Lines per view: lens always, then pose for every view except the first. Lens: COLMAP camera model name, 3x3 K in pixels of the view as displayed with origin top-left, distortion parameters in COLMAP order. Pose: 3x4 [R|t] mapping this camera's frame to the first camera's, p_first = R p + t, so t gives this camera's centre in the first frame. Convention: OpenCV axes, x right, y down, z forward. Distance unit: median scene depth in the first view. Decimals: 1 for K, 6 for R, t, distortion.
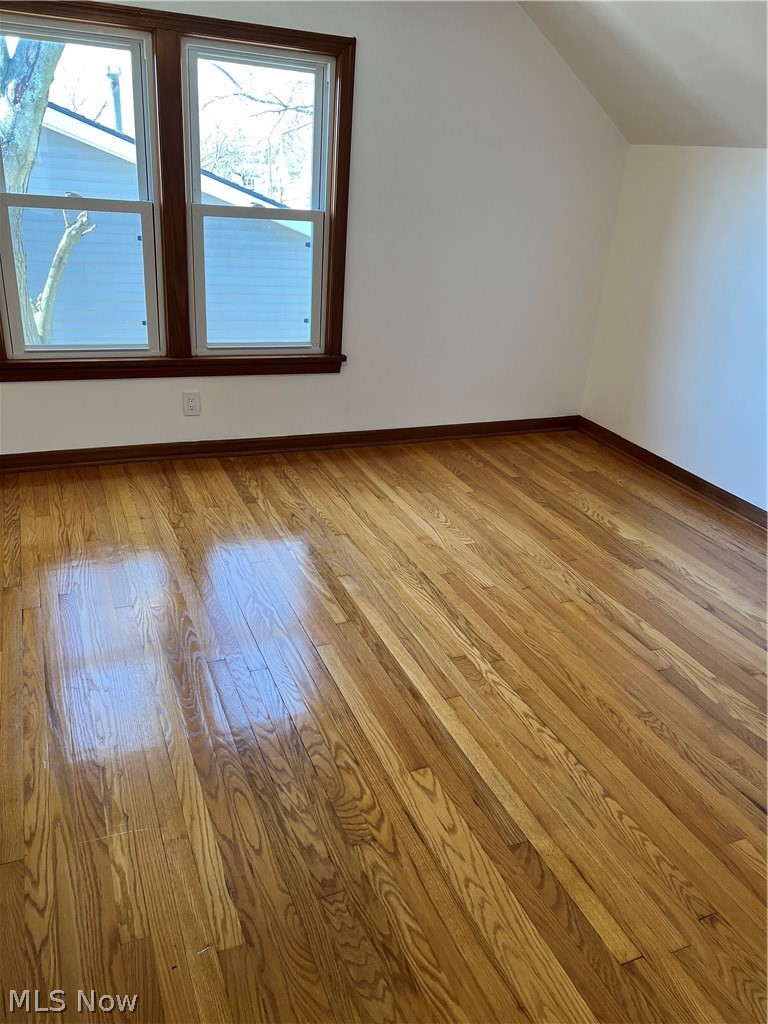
lens RADIAL K [[780.9, 0, 384.3], [0, 780.9, 509.5], [0, 0, 1]] dist [0.037330, -0.039362]
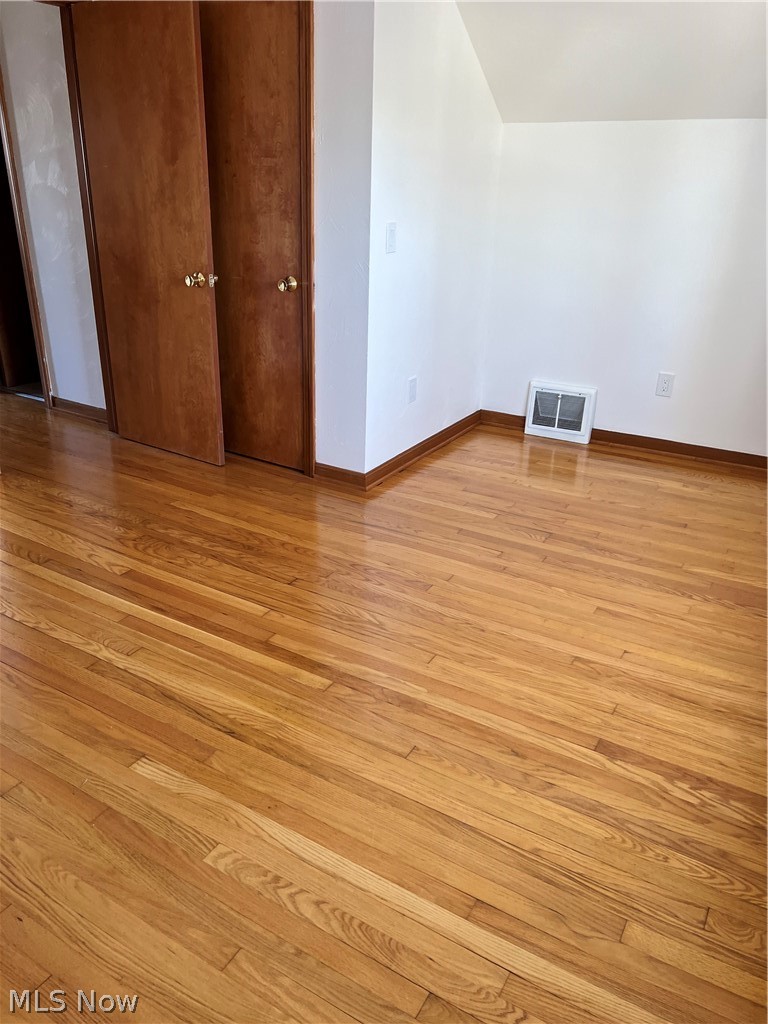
lens RADIAL K [[780.9, 0, 386.7], [0, 780.9, 515.0], [0, 0, 1]] dist [0.037330, -0.039362]
pose [[-0.810941, 0.149433, -0.565725, 0.360706], [-0.301360, 0.722081, 0.622720, -0.618671], [0.501555, 0.675476, -0.540532, 1.550548]]
